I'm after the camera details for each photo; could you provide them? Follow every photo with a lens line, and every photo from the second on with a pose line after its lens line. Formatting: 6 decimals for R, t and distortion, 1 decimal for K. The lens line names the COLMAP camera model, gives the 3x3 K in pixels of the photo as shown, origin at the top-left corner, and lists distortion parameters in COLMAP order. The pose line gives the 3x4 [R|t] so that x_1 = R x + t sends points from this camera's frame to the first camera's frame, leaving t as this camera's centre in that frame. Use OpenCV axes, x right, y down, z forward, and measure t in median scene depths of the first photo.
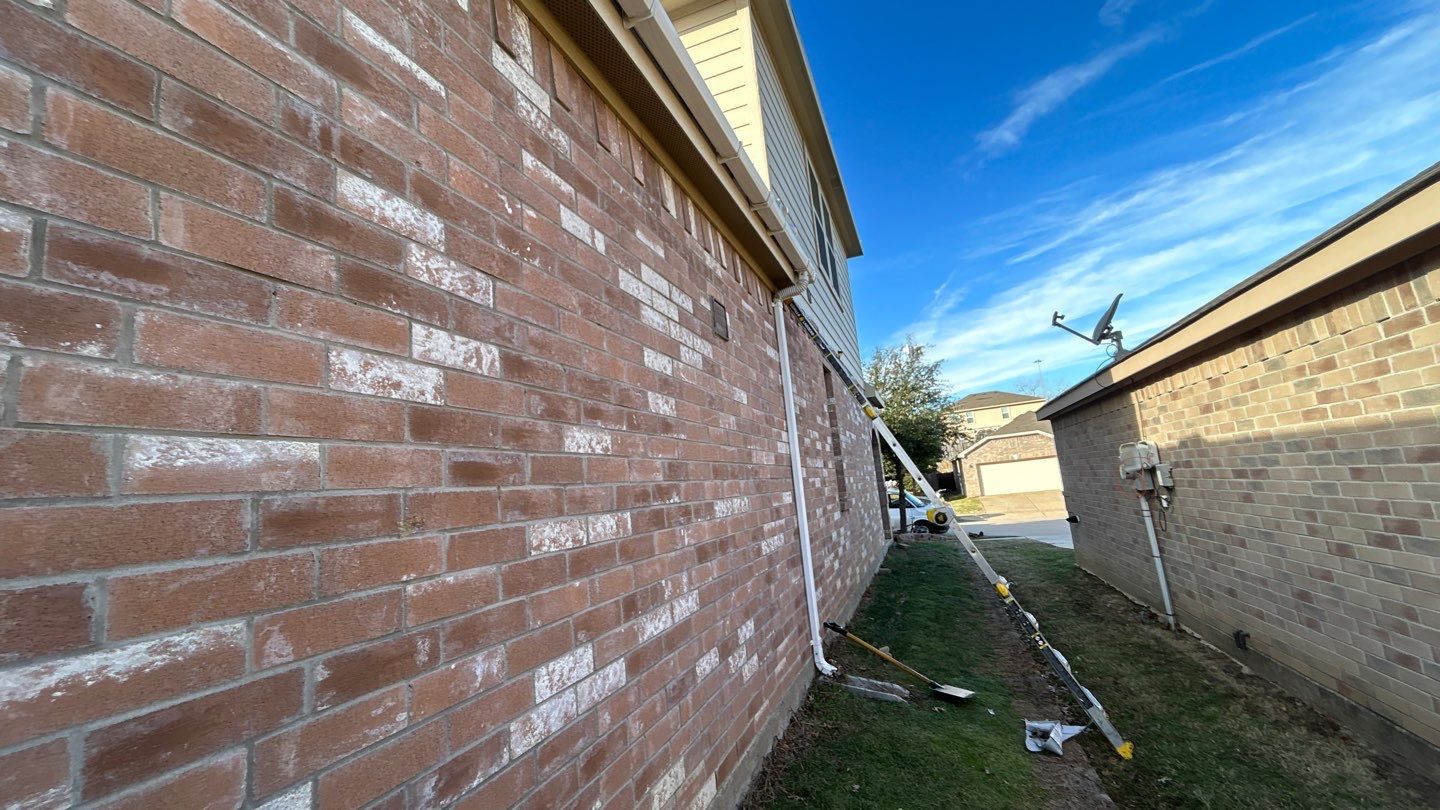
lens RADIAL K [[581.2, 0, 720.0], [0, 581.2, 405.0], [0, 0, 1]] dist [-0.009797, 0.007364]
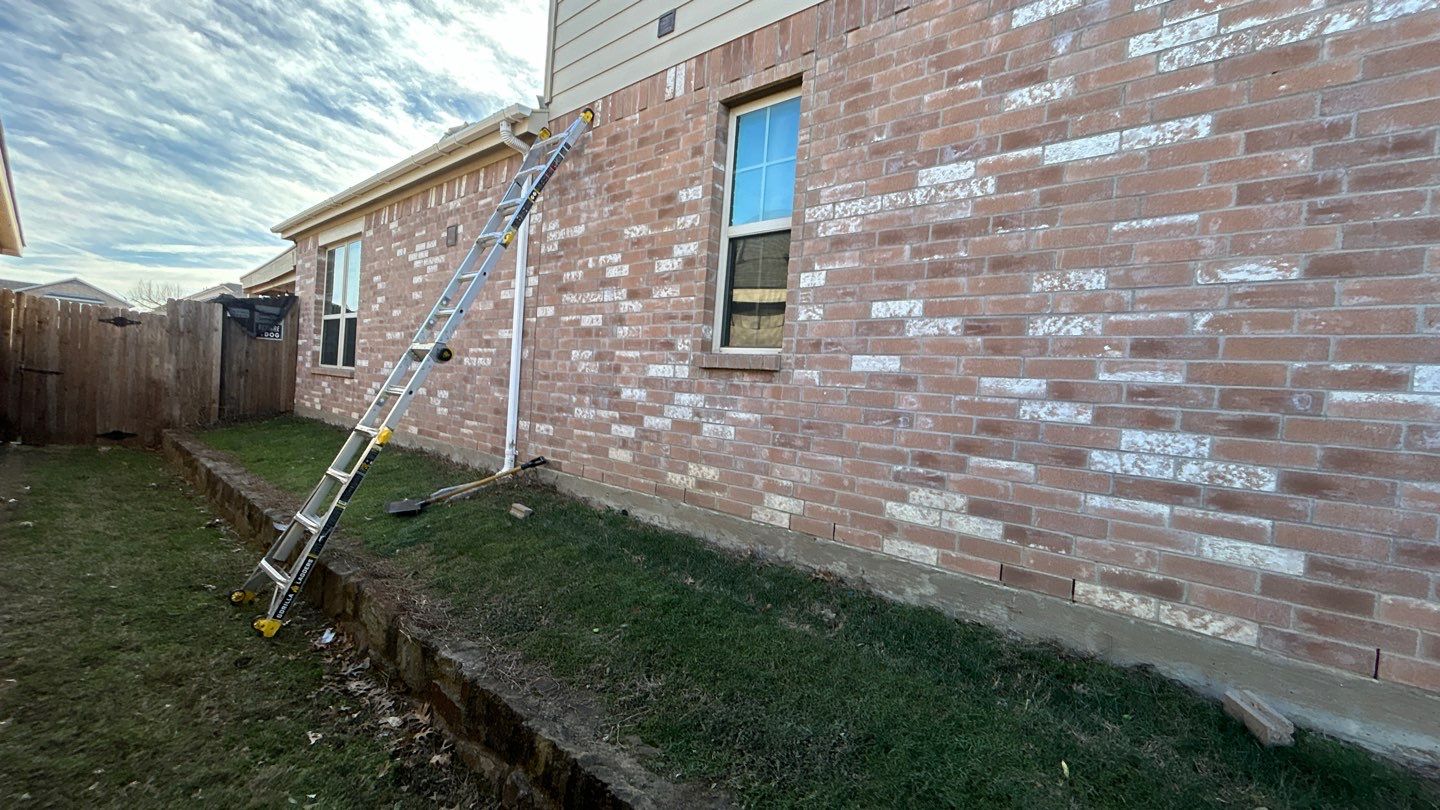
lens RADIAL K [[581.2, 0, 720.0], [0, 581.2, 405.0], [0, 0, 1]] dist [-0.009797, 0.007364]
pose [[-0.360433, 0.107247, -0.926599, 1.344175], [0.112628, 0.991104, 0.070903, 0.326433], [0.925960, -0.078805, -0.369306, 2.230380]]
